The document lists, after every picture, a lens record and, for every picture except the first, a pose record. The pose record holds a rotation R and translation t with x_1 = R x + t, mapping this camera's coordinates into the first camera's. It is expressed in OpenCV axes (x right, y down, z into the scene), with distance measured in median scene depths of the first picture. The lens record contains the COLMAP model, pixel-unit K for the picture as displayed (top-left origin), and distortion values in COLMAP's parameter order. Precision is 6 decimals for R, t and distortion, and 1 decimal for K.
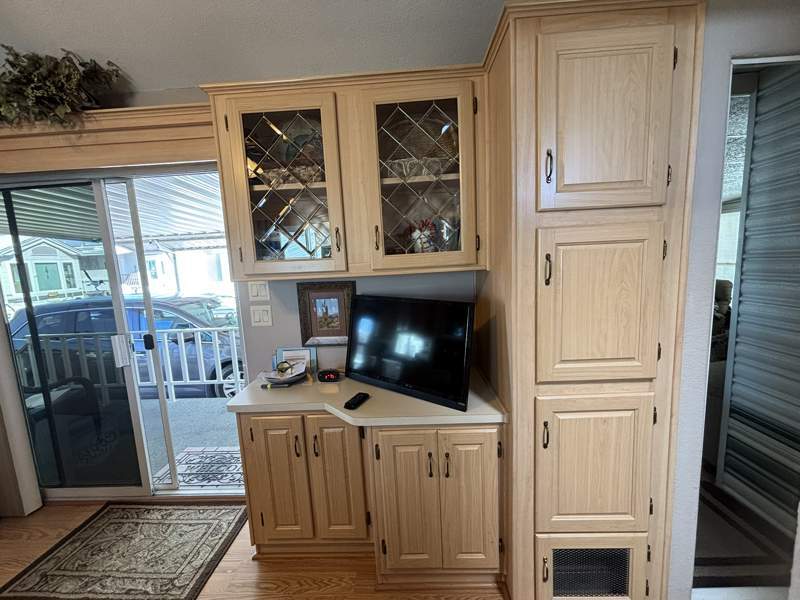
lens RADIAL K [[323.3, 0, 398.8], [0, 323.3, 300.1], [0, 0, 1]] dist [0.003635, -0.000159]
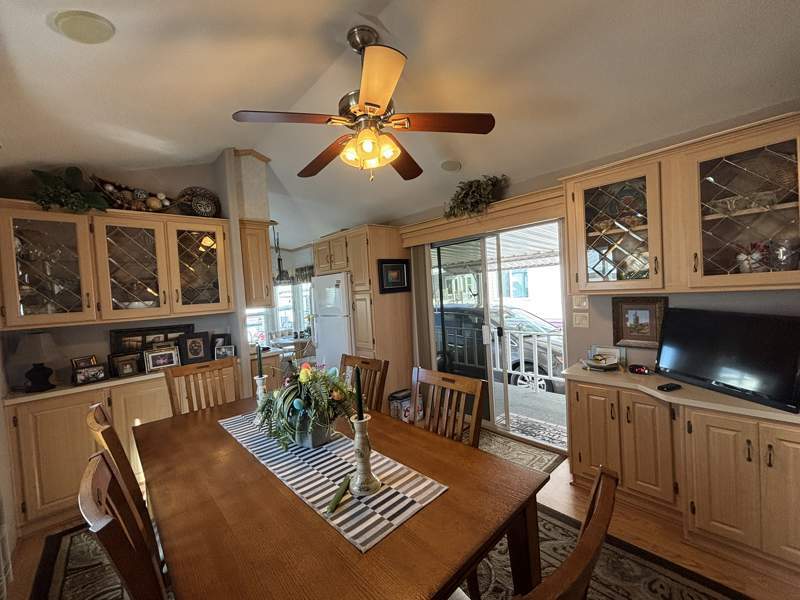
lens RADIAL K [[323.3, 0, 398.8], [0, 323.3, 300.1], [0, 0, 1]] dist [0.003635, -0.000159]
pose [[0.703301, 0.030508, -0.710237, 0.020327], [-0.067129, 0.997464, -0.023628, 0.059270], [0.707716, 0.064296, 0.703566, -0.676653]]
